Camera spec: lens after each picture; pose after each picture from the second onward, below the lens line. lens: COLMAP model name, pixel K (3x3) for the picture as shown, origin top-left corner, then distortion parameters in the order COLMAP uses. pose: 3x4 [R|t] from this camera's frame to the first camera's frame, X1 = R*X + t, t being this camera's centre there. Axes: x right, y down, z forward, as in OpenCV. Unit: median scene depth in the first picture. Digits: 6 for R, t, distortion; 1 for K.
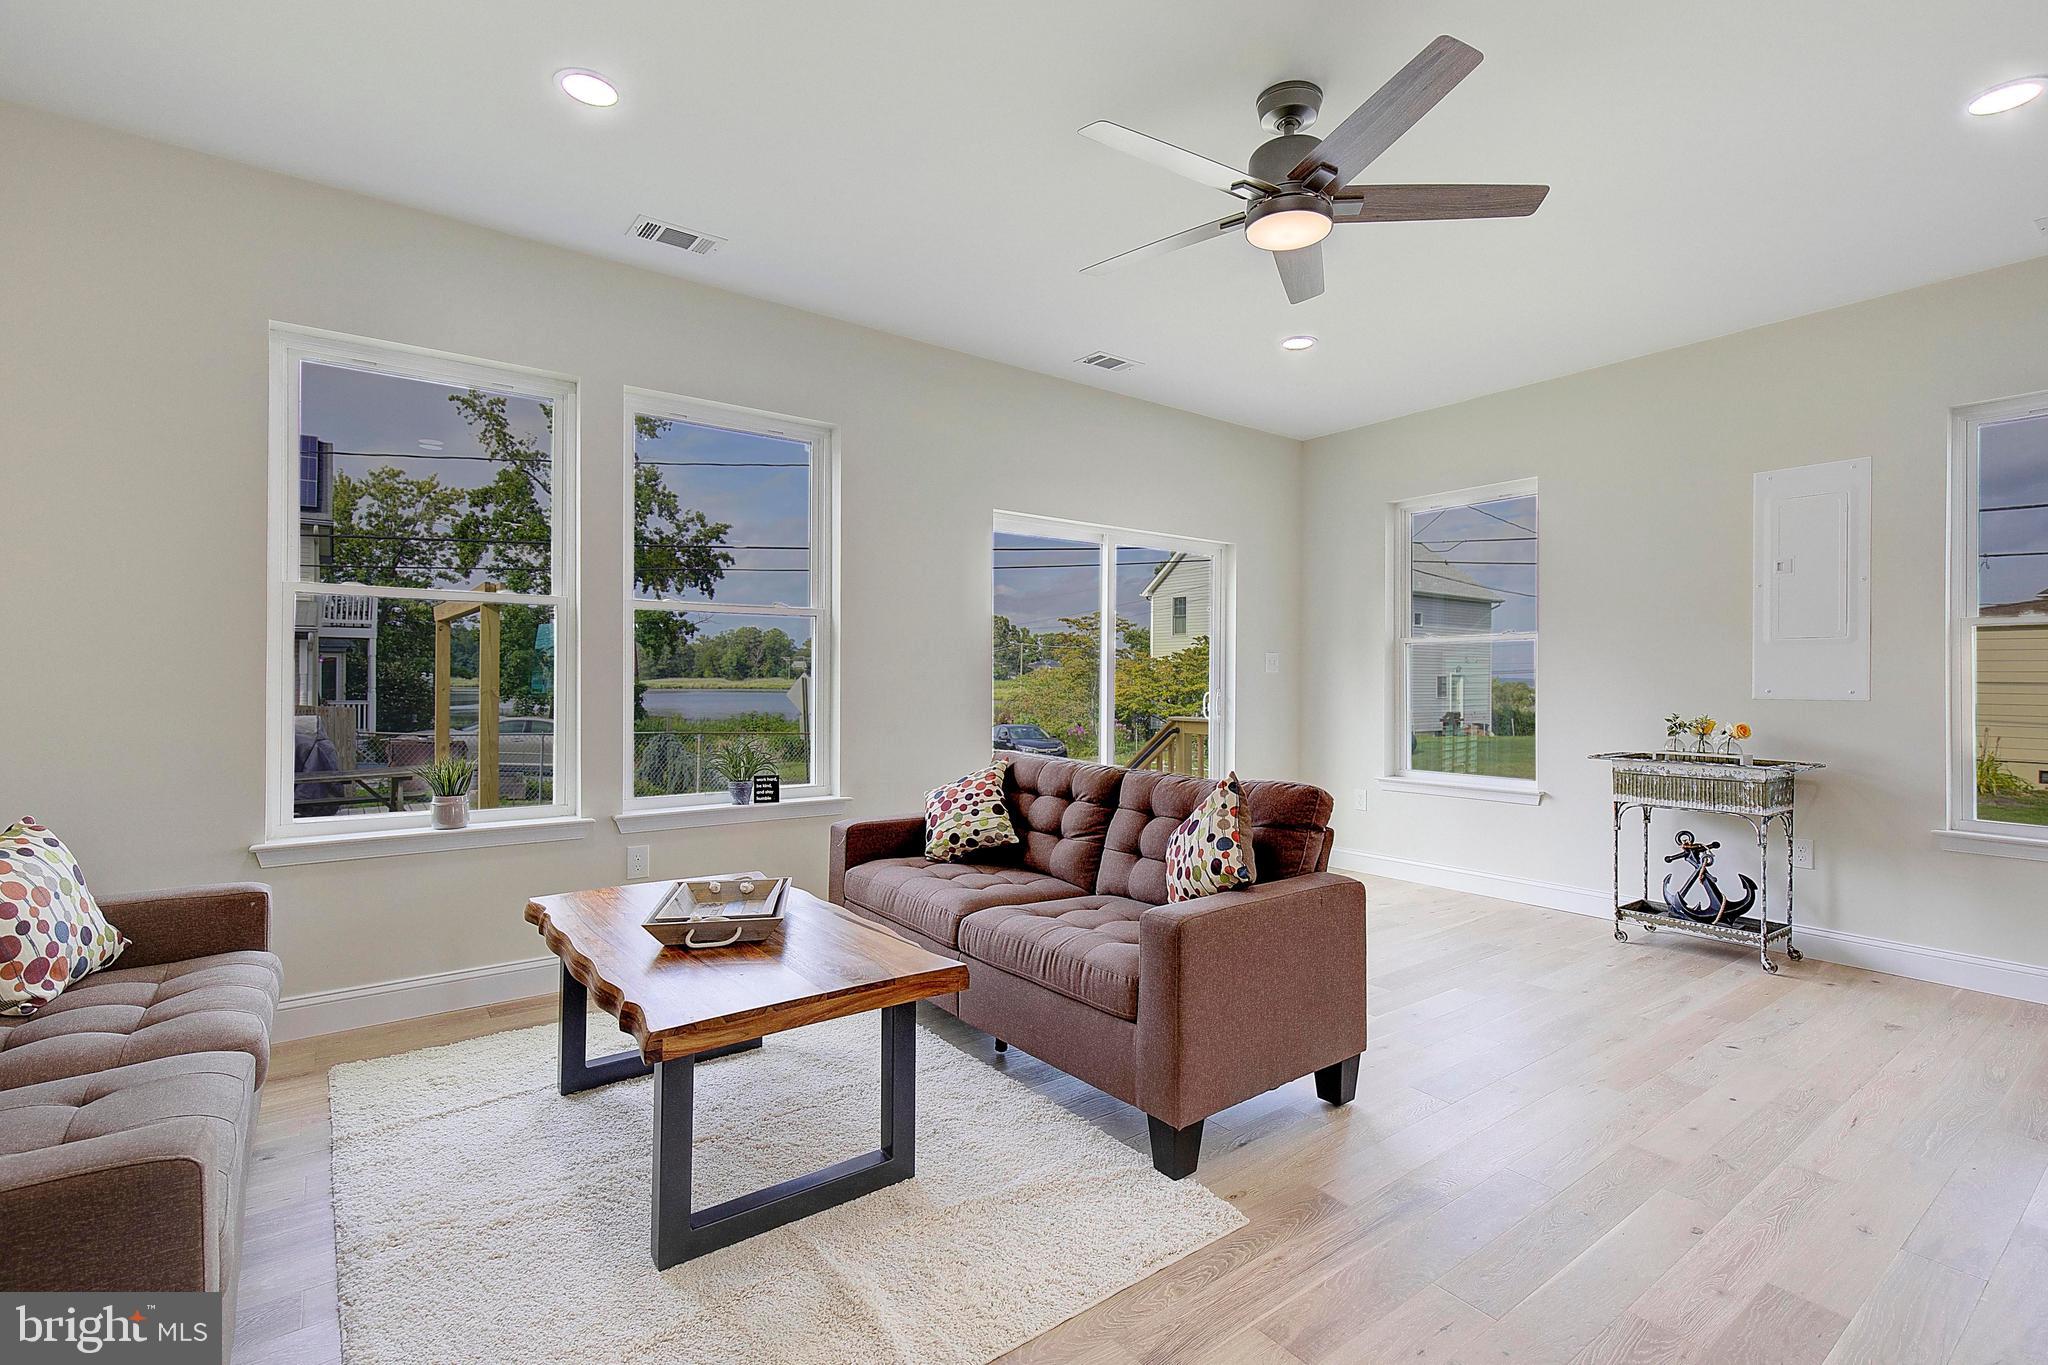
lens RADIAL K [[934.7, 0, 1037.8], [0, 934.7, 674.8], [0, 0, 1]] dist [0.001612, 0.000322]
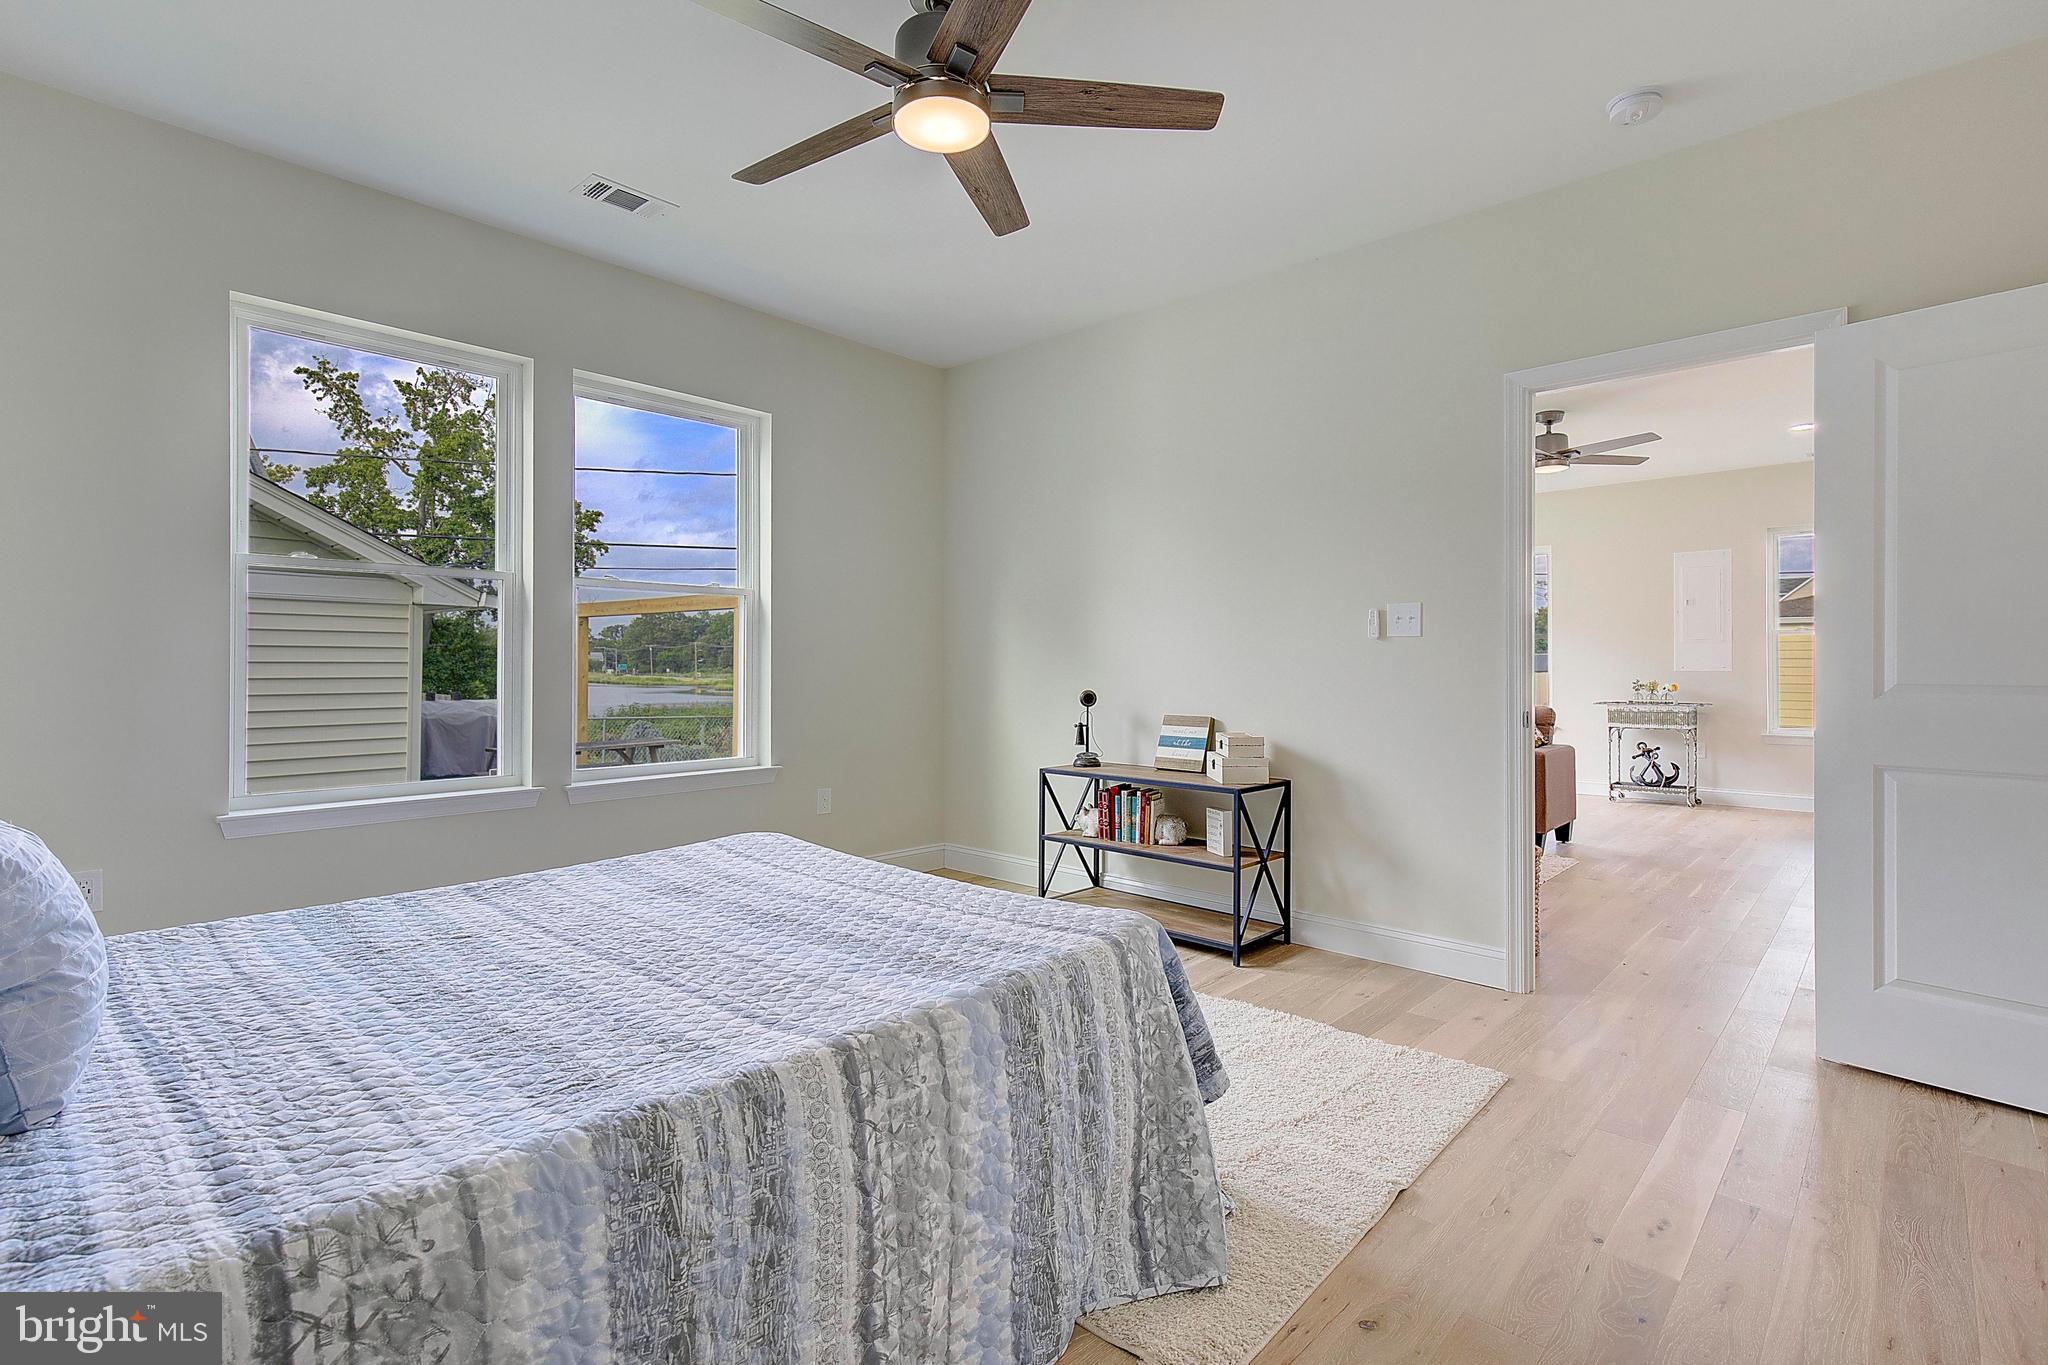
lens RADIAL K [[962.1, 0, 1022.0], [0, 962.1, 662.6], [0, 0, 1]] dist [0.001458, 0.000249]
pose [[0.985094, -0.004688, 0.171953, -0.871481], [0.005087, 0.999985, -0.001878, 0.004461], [-0.171942, 0.002725, 0.985103, -0.695722]]
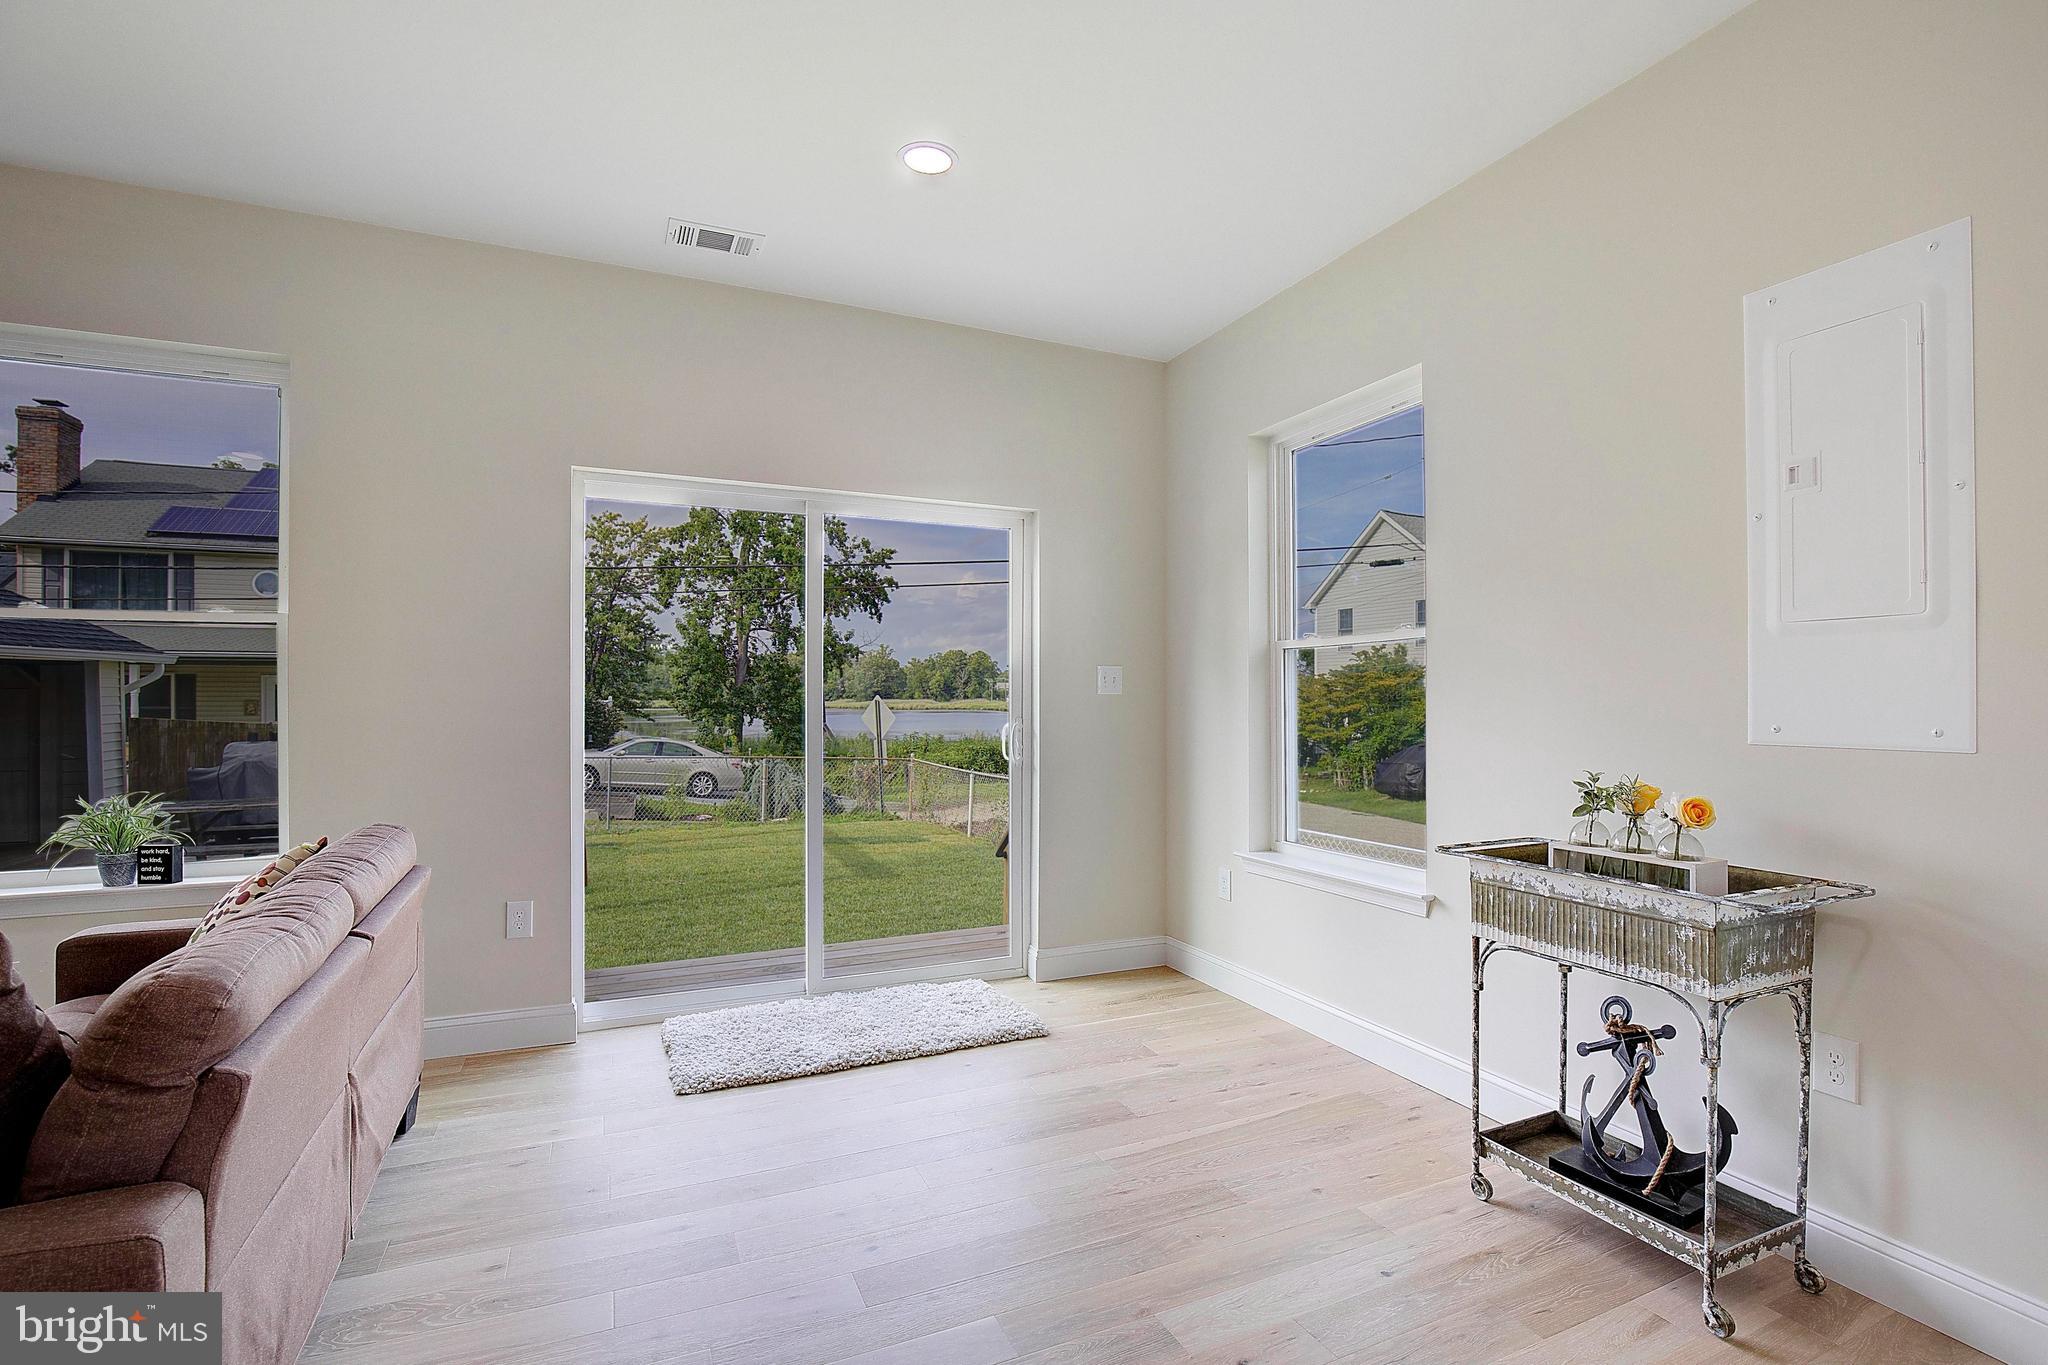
lens RADIAL K [[937.0, 0, 1039.7], [0, 937.0, 690.1], [0, 0, 1]] dist [-0.045763, 0.012663]
pose [[0.977375, -0.007823, -0.211369, 0.489512], [0.006764, 0.999961, -0.005734, -0.003298], [0.211405, 0.004174, 0.977390, 0.433463]]
